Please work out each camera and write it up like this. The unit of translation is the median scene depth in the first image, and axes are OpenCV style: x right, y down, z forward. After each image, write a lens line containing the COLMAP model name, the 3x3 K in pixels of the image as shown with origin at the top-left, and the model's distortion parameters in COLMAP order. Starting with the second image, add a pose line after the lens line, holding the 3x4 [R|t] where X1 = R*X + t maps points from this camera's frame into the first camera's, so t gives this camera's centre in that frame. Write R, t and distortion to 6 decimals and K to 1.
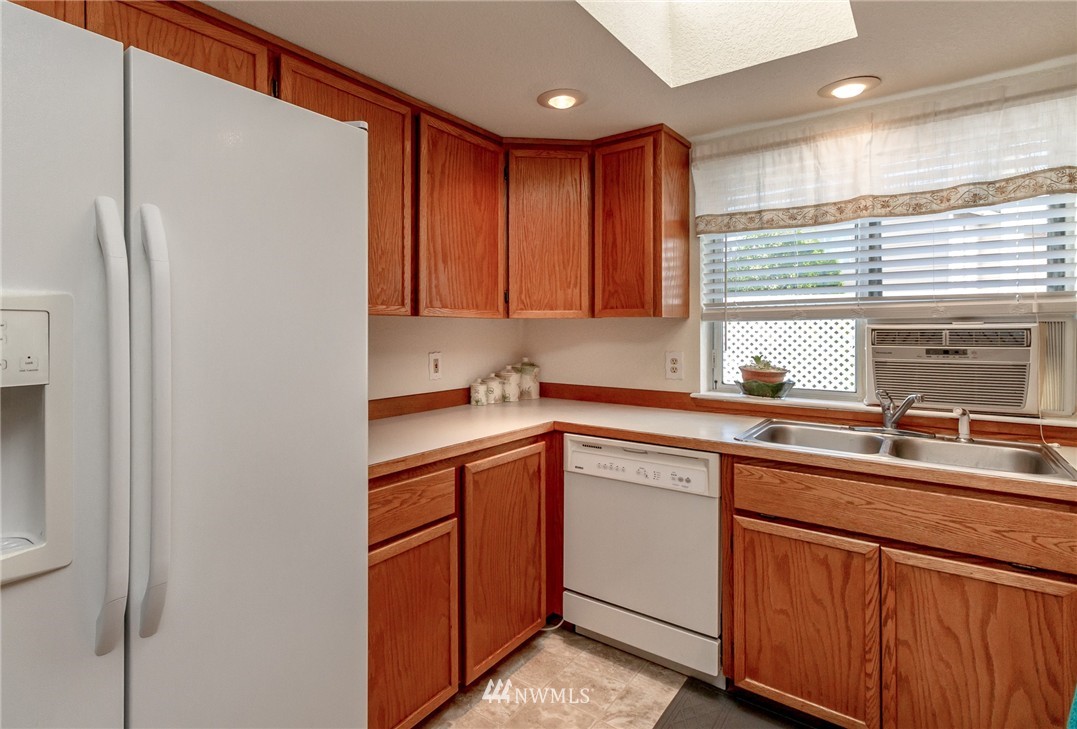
lens RADIAL K [[549.9, 0, 477.1], [0, 549.9, 330.9], [0, 0, 1]] dist [-0.000580, 0.000739]
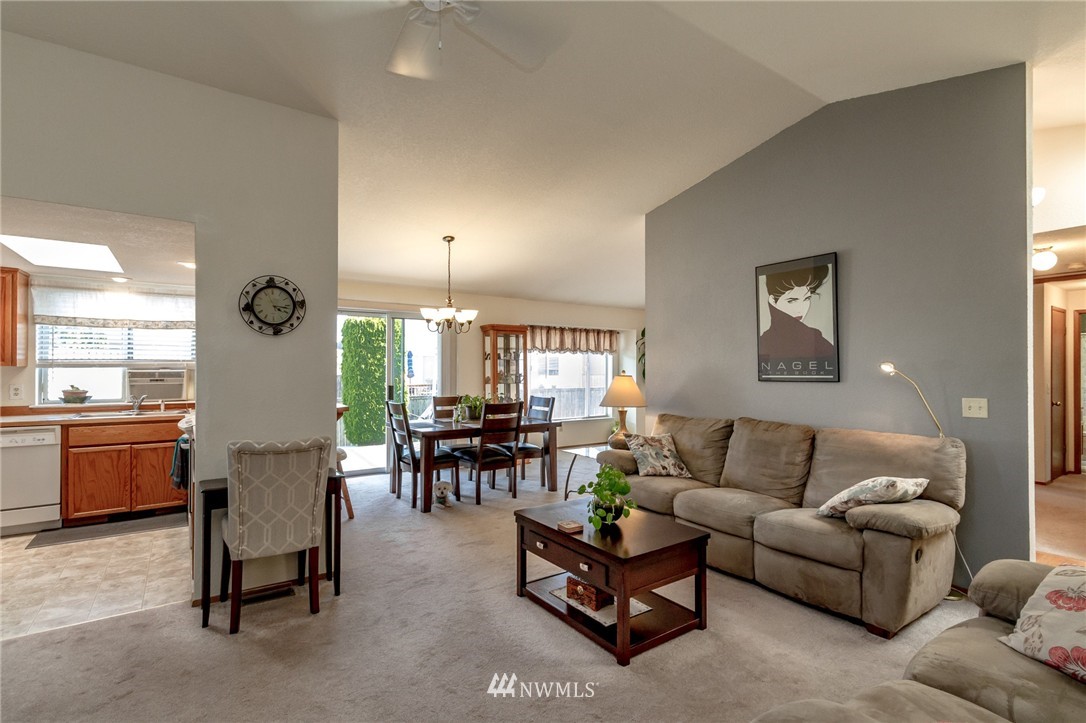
lens RADIAL K [[507.1, 0, 543.0], [0, 507.1, 365.2], [0, 0, 1]] dist [-0.000492, 0.000092]
pose [[0.261852, 0.007350, 0.965080, -1.115685], [0.000067, 0.999971, -0.007634, -0.018457], [-0.965108, 0.002064, 0.261844, -1.564521]]
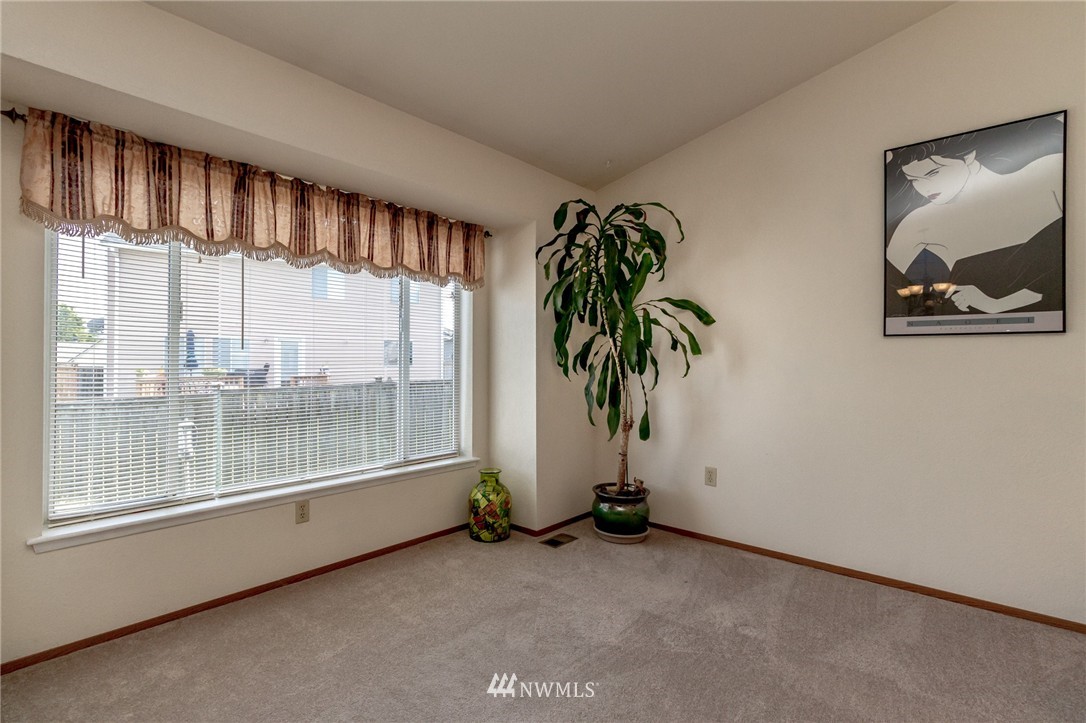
lens RADIAL K [[507.1, 0, 531.2], [0, 507.1, 362.0], [0, 0, 1]] dist [-0.000492, 0.000092]
pose [[0.035518, 0.001547, 0.999368, 1.844111], [0.003068, 0.999994, -0.001657, 0.097751], [-0.999364, 0.003125, 0.035513, -1.220039]]
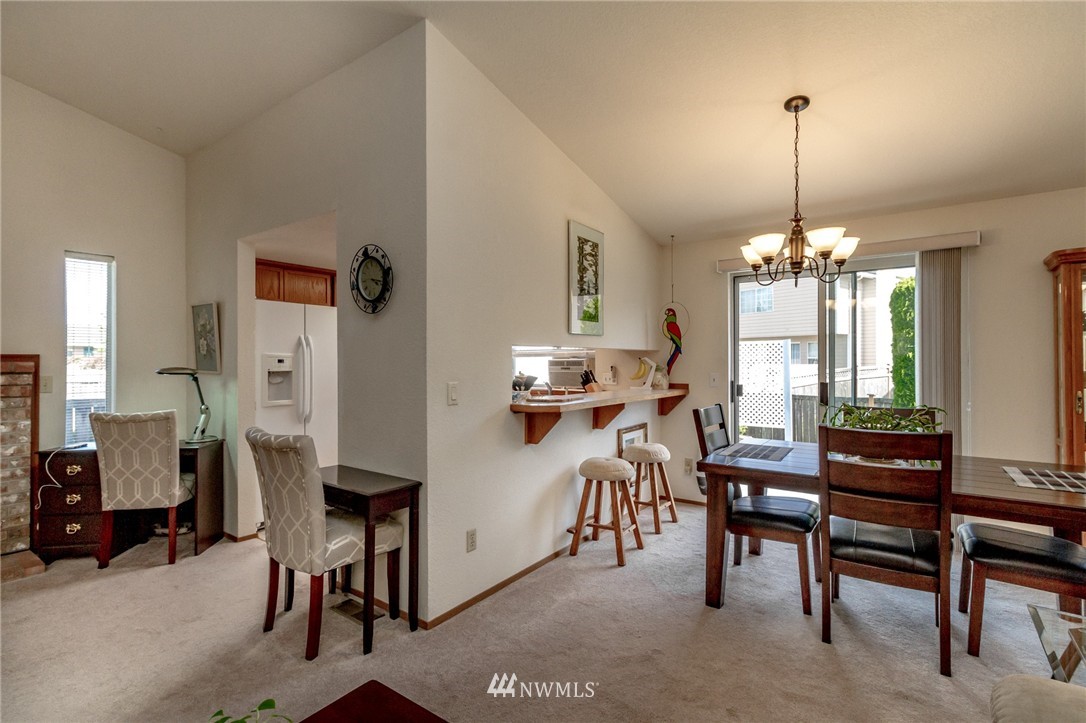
lens RADIAL K [[507.1, 0, 539.6], [0, 507.1, 363.1], [0, 0, 1]] dist [-0.000492, 0.000092]
pose [[0.998382, 0.000801, 0.056862, 0.574572], [-0.000698, 0.999998, -0.001835, 0.015685], [-0.056863, 0.001792, 0.998380, -1.750588]]
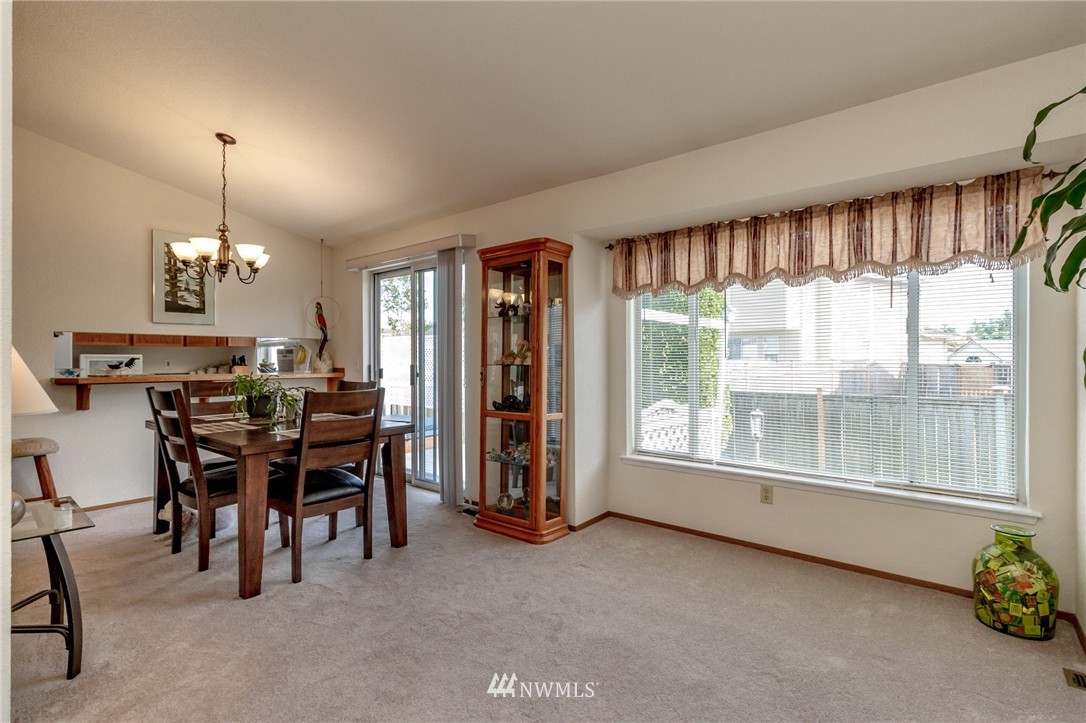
lens RADIAL K [[507.1, 0, 520.9], [0, 507.1, 365.2], [0, 0, 1]] dist [-0.000492, 0.000092]
pose [[0.999997, 0.000392, -0.002472, 2.405804], [-0.000374, 0.999972, 0.007468, 0.074270], [0.002475, -0.007467, 0.999969, -2.165694]]
